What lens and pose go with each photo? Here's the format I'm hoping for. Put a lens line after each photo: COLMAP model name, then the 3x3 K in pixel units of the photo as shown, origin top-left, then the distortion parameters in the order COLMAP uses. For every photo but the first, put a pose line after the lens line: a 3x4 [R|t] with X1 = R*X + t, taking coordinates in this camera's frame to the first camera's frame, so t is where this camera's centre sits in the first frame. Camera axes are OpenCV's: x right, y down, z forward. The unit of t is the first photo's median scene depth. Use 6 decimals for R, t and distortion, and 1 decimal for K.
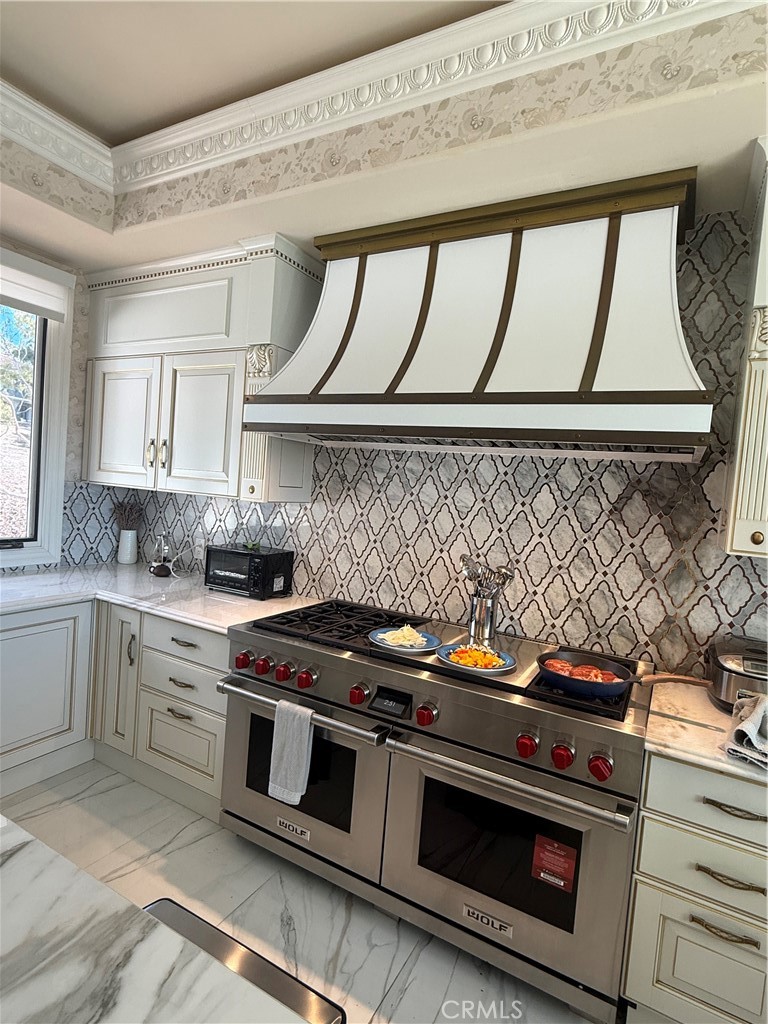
lens RADIAL K [[538.4, 0, 384.0], [0, 538.4, 512.0], [0, 0, 1]] dist [0.000510, 0.000050]
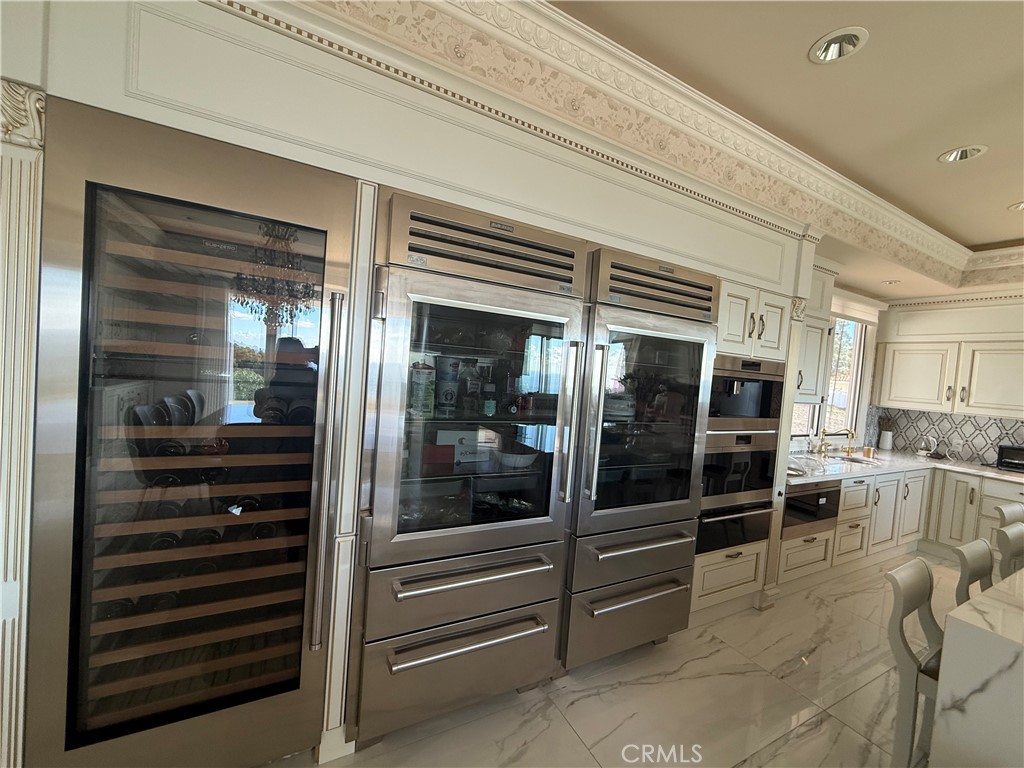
lens RADIAL K [[411.6, 0, 512.0], [0, 411.6, 384.0], [0, 0, 1]] dist [-0.000690, -0.000115]
pose [[0.842429, 0.005973, -0.538775, -0.962929], [-0.036616, 0.998262, -0.046185, -0.020326], [0.537562, 0.058635, 0.841183, -1.059339]]
